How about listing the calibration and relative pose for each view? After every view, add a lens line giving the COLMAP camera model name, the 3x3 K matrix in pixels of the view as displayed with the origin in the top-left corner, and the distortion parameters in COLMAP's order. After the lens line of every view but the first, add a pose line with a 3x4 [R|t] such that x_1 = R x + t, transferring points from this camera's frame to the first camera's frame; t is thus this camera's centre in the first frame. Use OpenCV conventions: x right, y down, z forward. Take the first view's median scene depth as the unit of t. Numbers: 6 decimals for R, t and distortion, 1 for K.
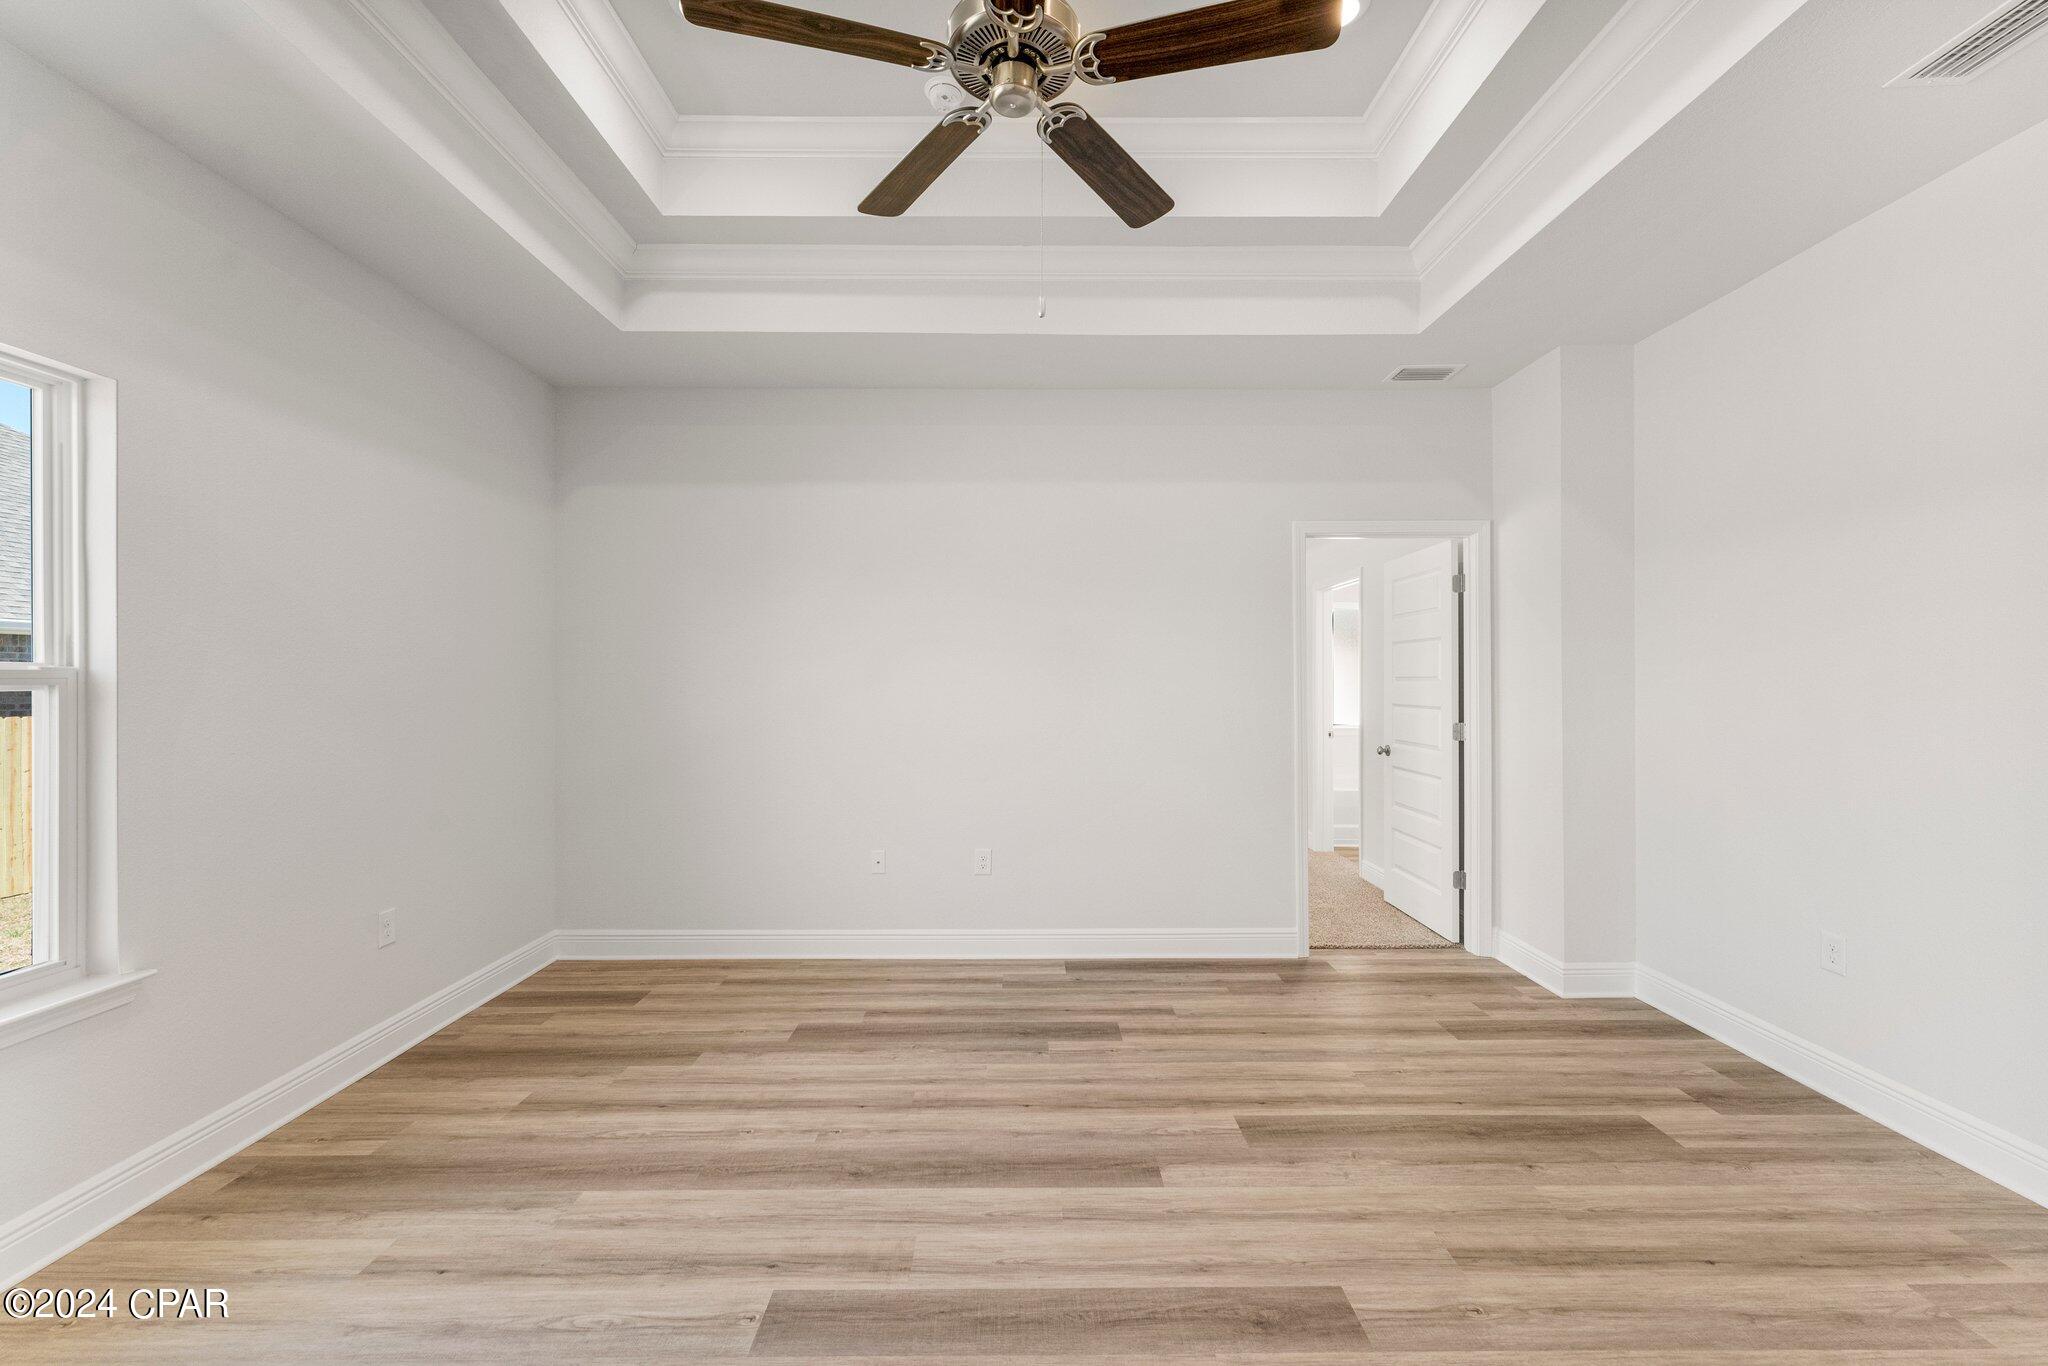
lens RADIAL K [[830.2, 0, 1023.8], [0, 830.2, 679.5], [0, 0, 1]] dist [0.000078, 0.000365]
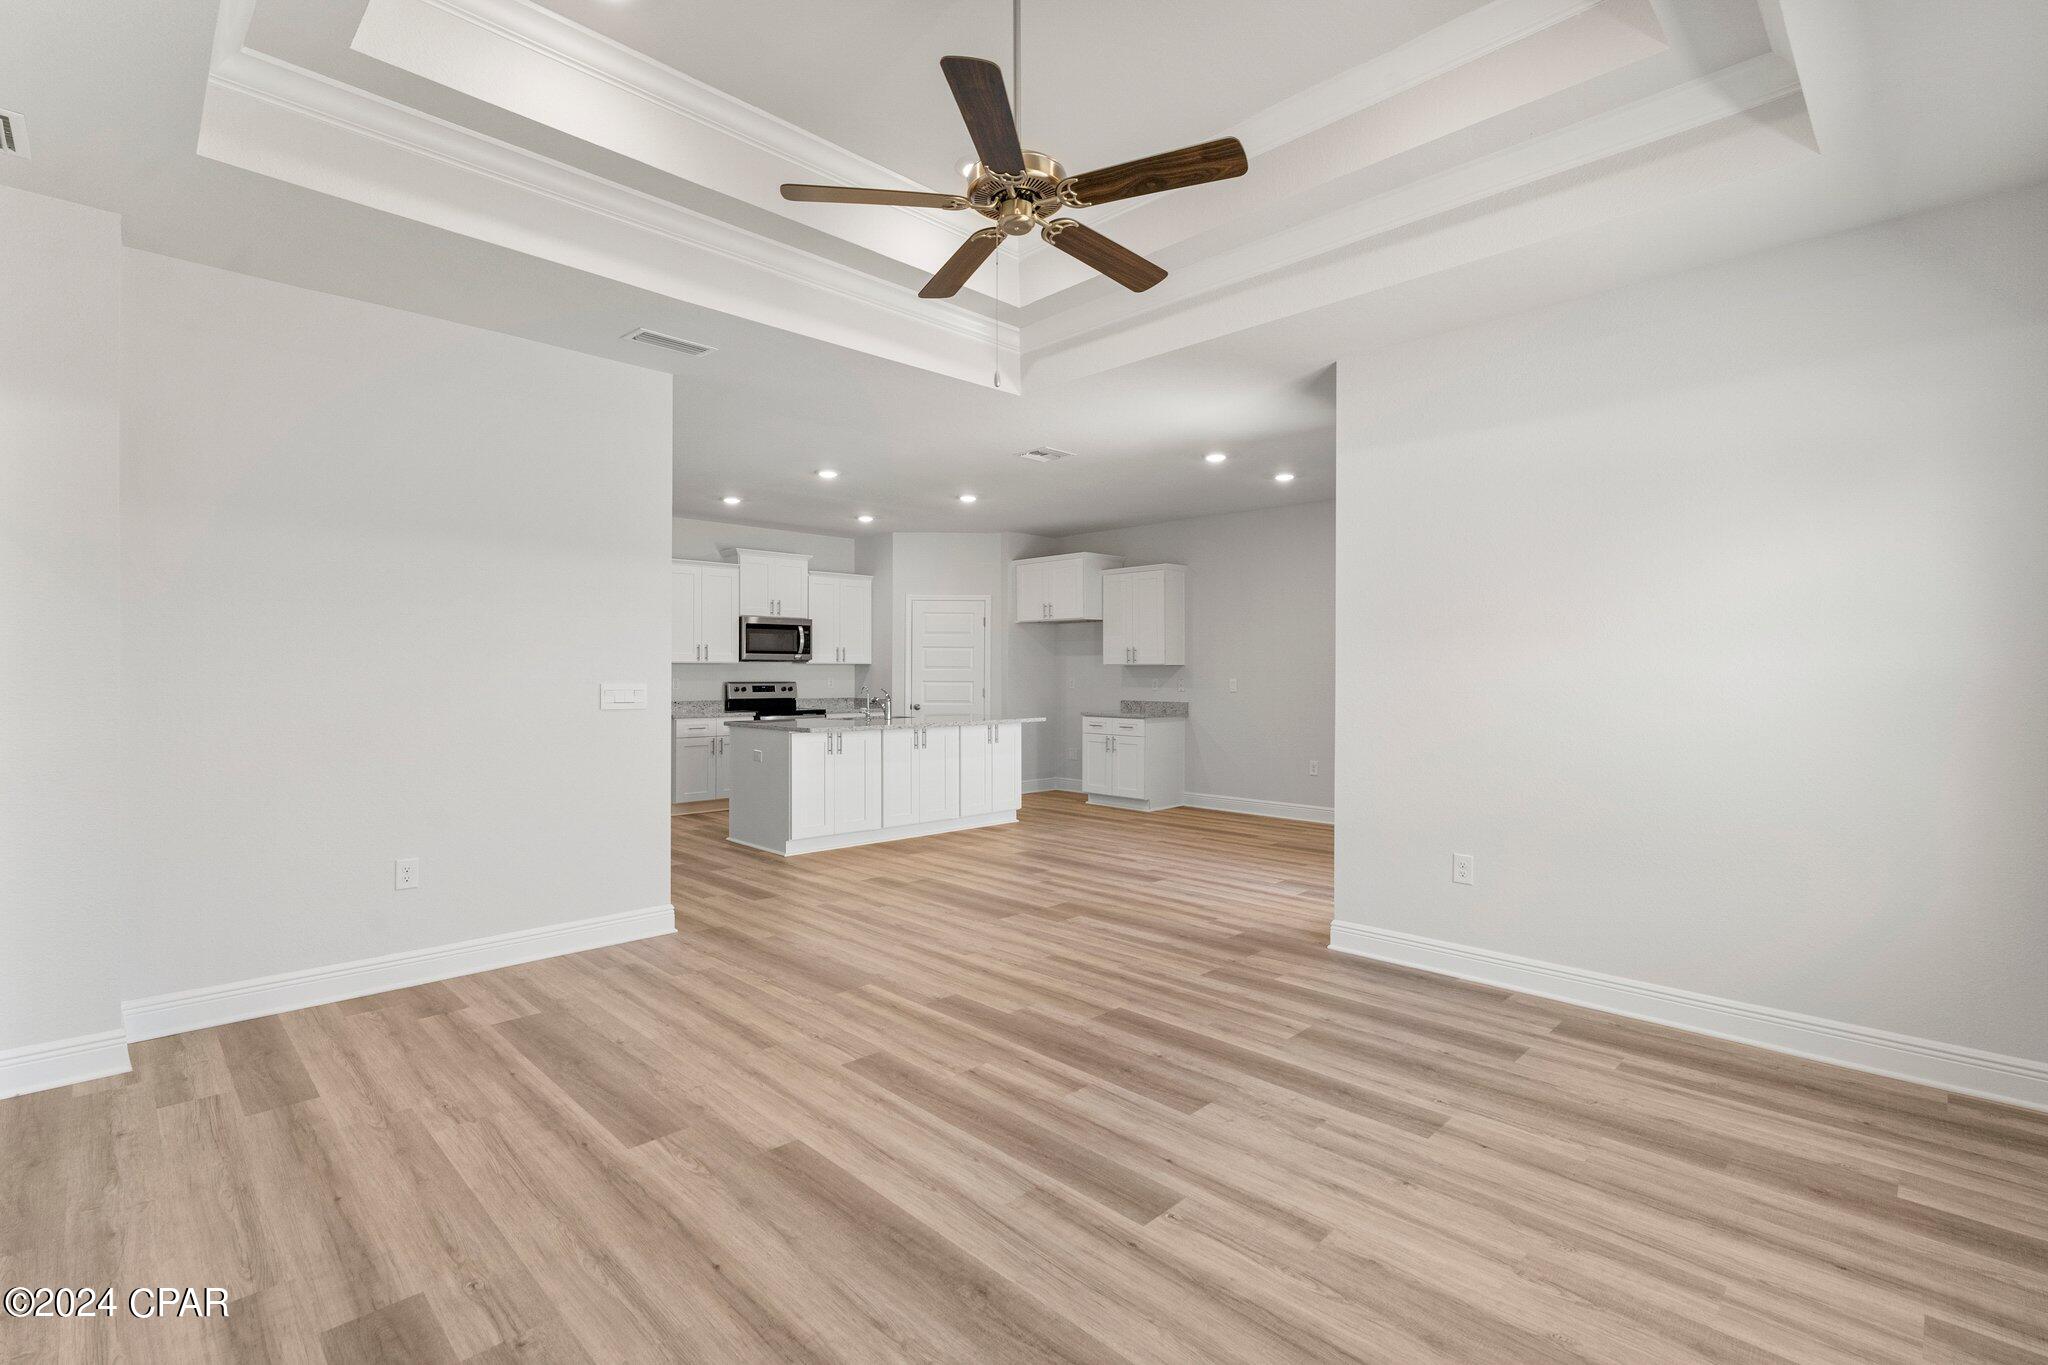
lens RADIAL K [[944.4, 0, 1023.6], [0, 944.4, 676.9], [0, 0, 1]] dist [-0.002690, -0.000281]
pose [[-0.705683, -0.005819, 0.708503, -0.799106], [-0.001755, 0.999978, 0.006464, 0.016952], [-0.708525, 0.003318, -0.705678, 1.497516]]
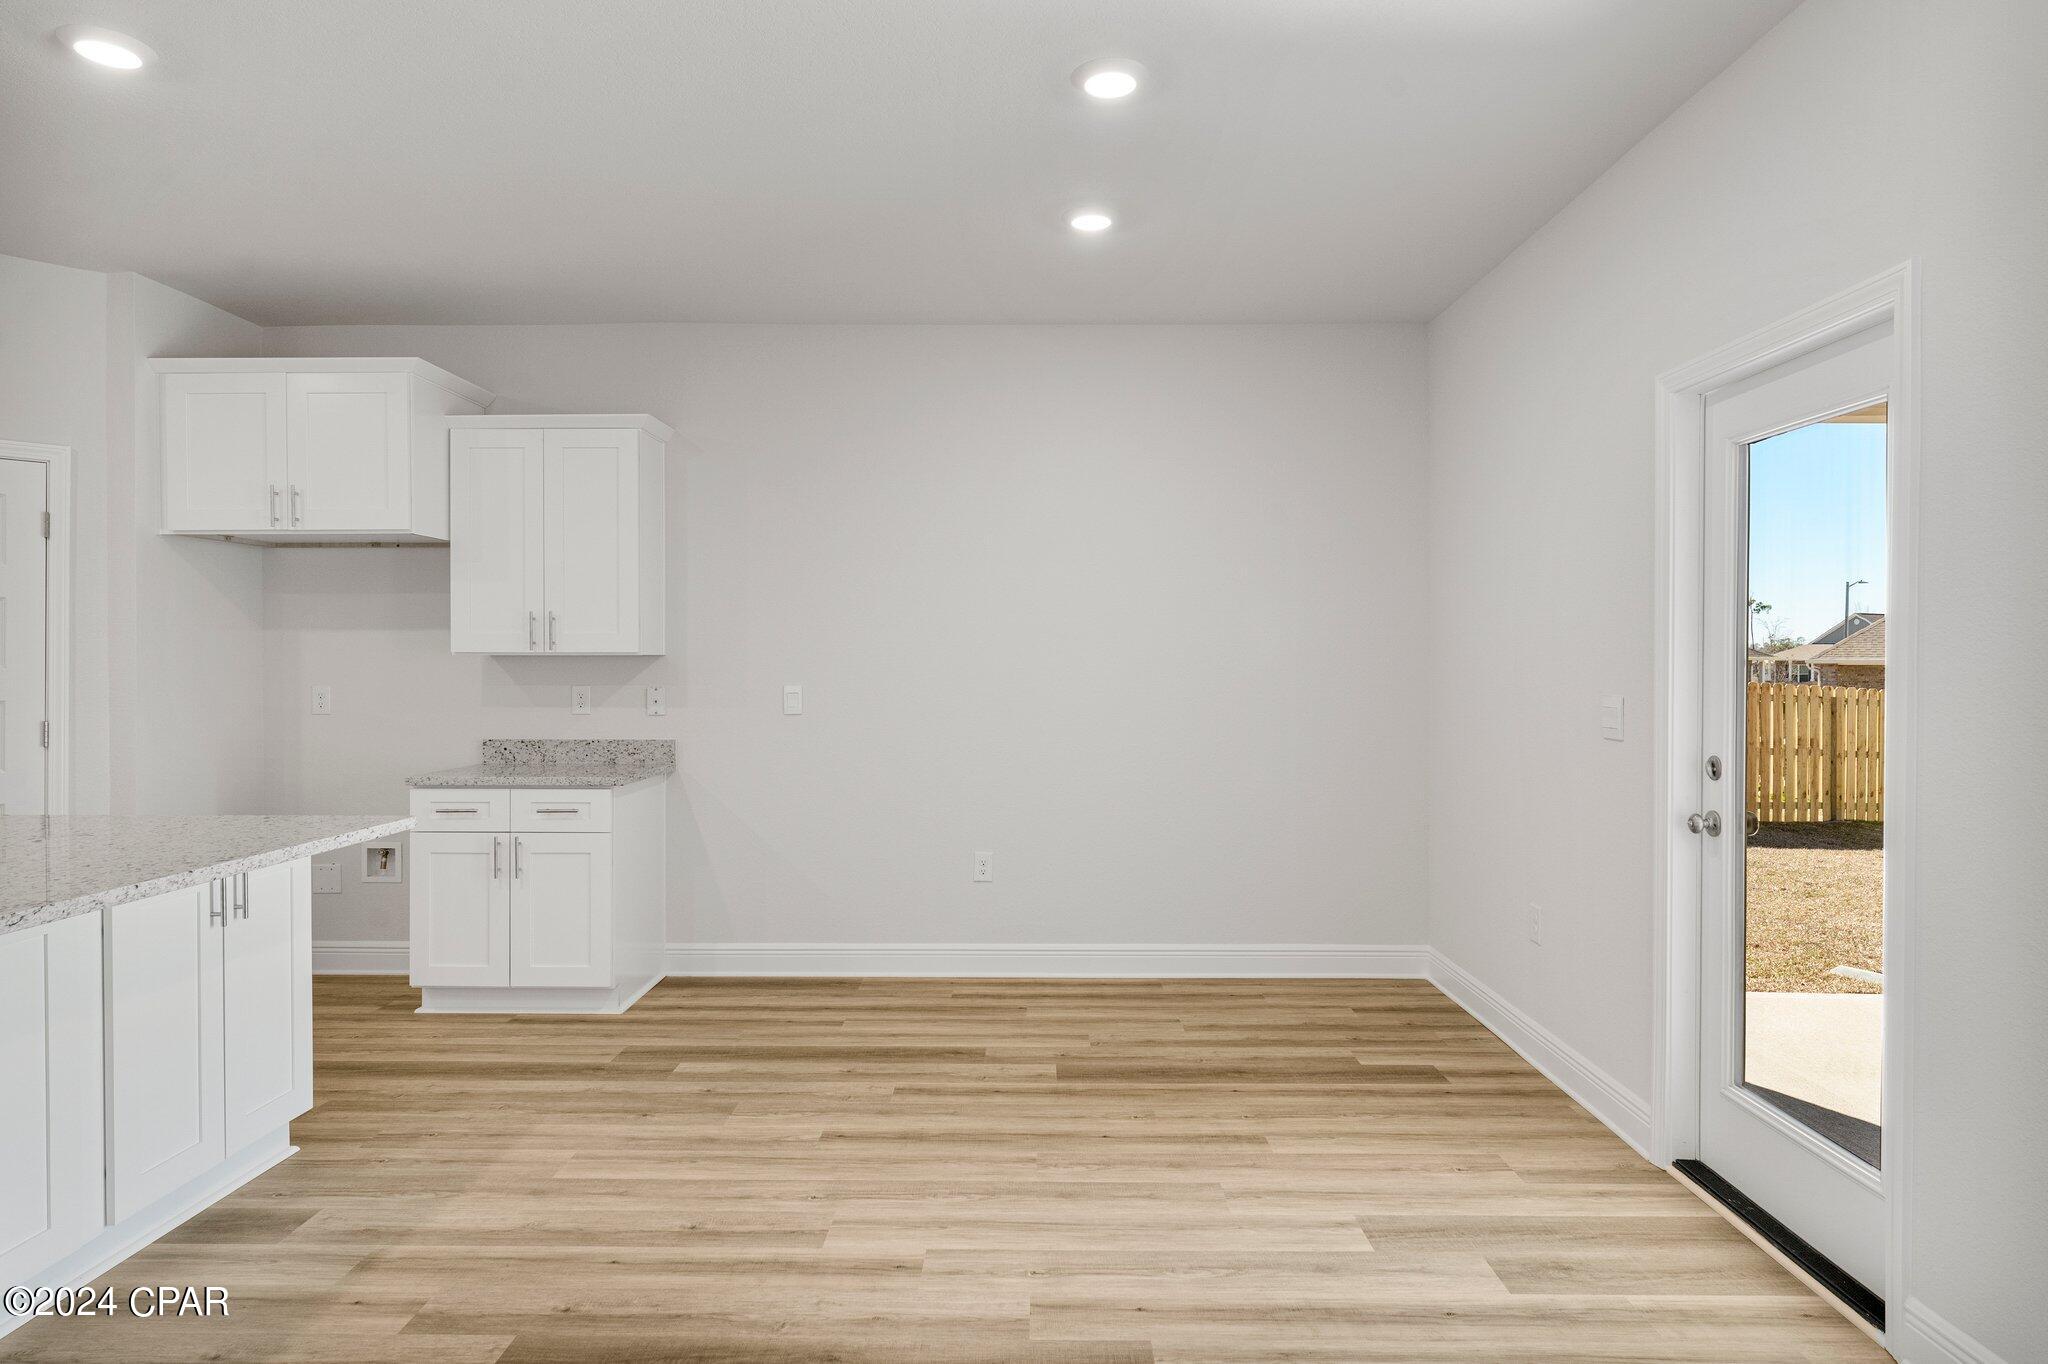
lens RADIAL K [[1188.3, 0, 1032.2], [0, 1188.3, 671.2], [0, 0, 1]] dist [-0.008556, -0.001776]
pose [[-0.999952, -0.000815, 0.009807, -0.453686], [-0.000756, 0.999982, 0.005991, 0.015063], [-0.009812, 0.005983, -0.999934, 1.264579]]
